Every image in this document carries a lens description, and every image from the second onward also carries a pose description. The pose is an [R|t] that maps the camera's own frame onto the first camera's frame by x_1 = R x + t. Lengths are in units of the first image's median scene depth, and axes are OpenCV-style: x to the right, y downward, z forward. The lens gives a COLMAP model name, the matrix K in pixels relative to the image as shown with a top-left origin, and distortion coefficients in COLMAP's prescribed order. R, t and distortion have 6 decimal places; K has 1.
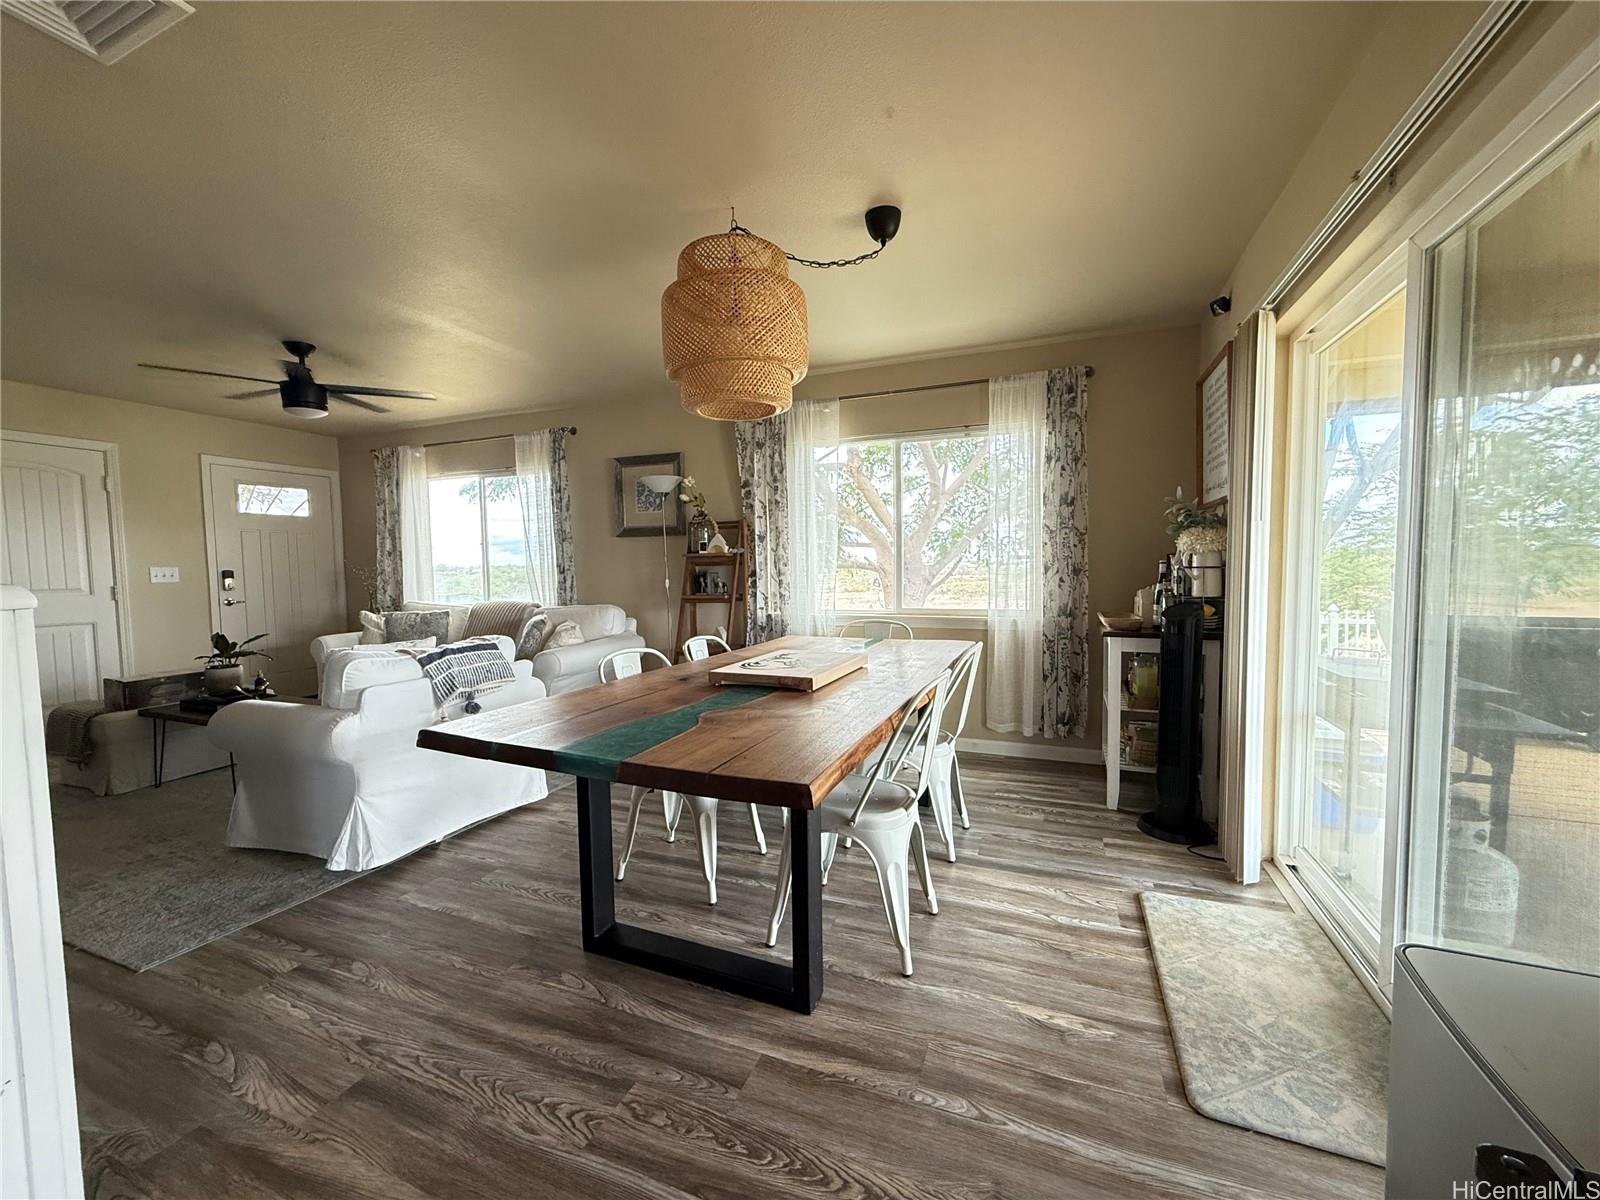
lens RADIAL K [[630.6, 0, 795.0], [0, 630.6, 602.1], [0, 0, 1]] dist [-0.000567, 0.000736]
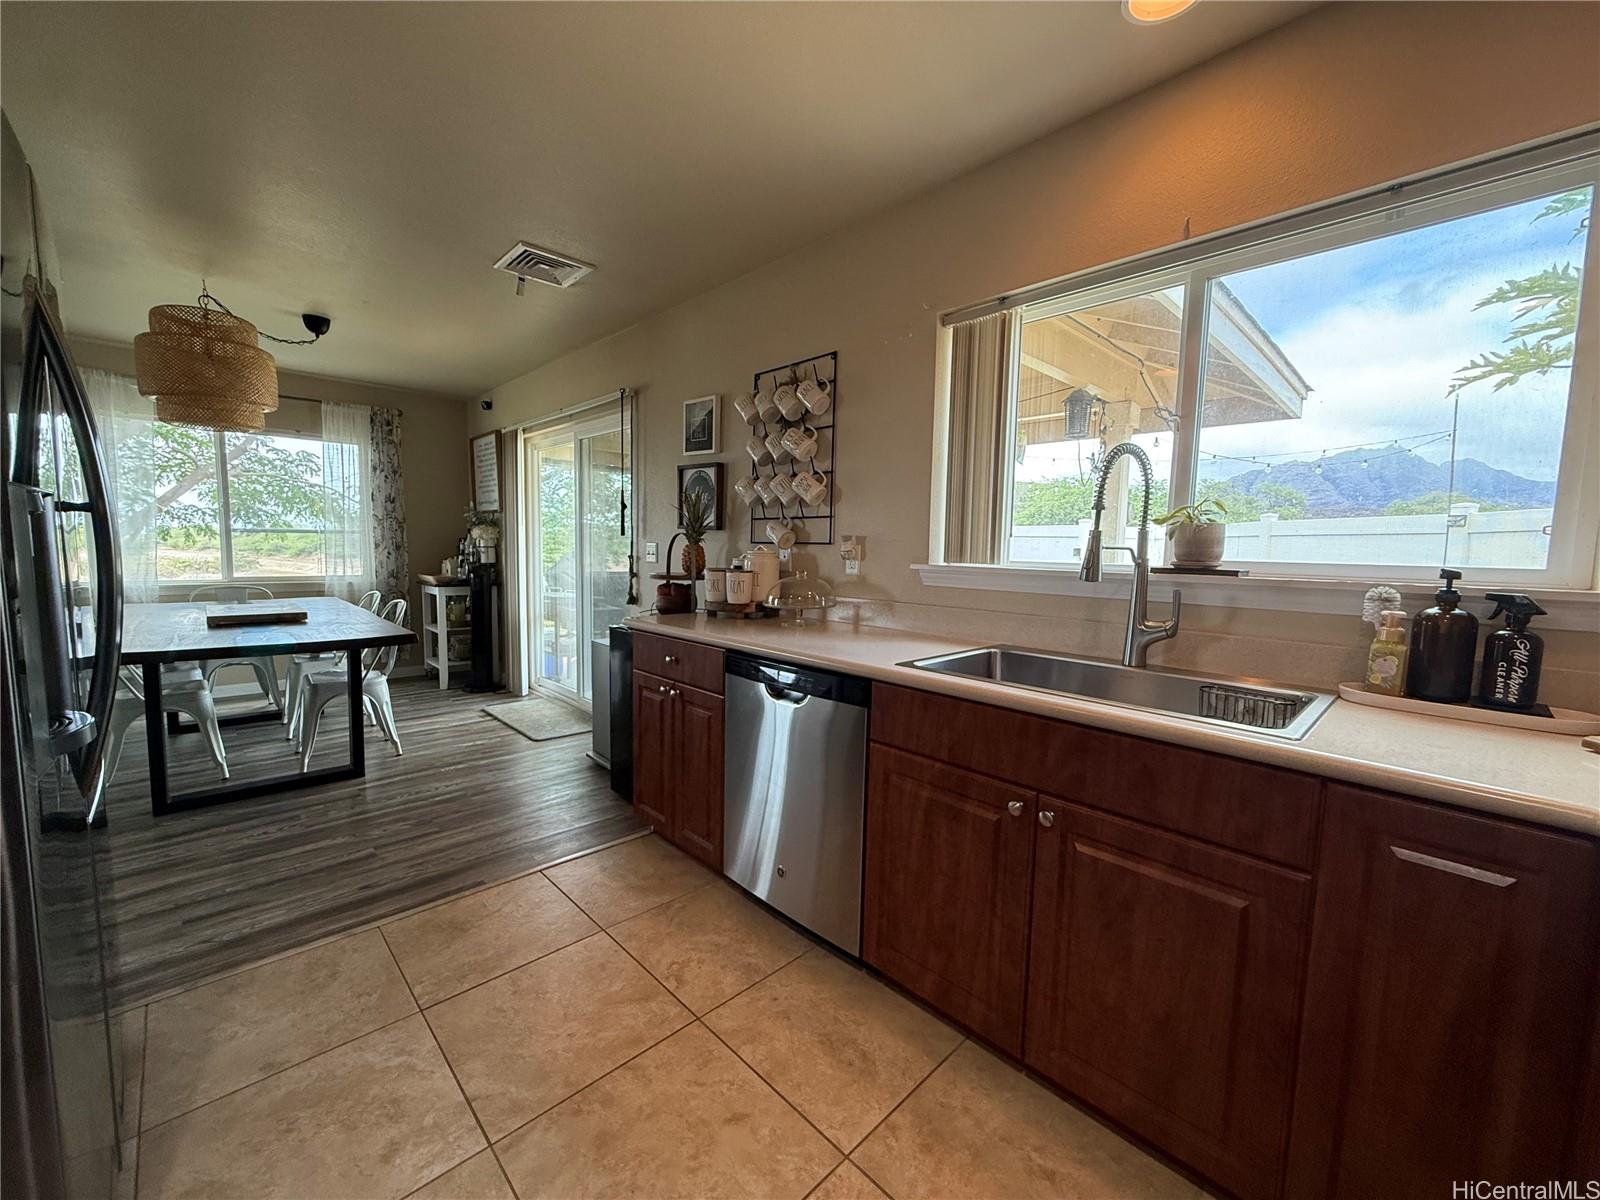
lens RADIAL K [[630.6, 0, 801.0], [0, 630.6, 600.9], [0, 0, 1]] dist [-0.000567, 0.000736]
pose [[0.400588, -0.062161, 0.914147, -0.848692], [0.027721, 0.998062, 0.055720, 0.031227], [-0.915839, 0.003021, 0.401535, -0.727404]]
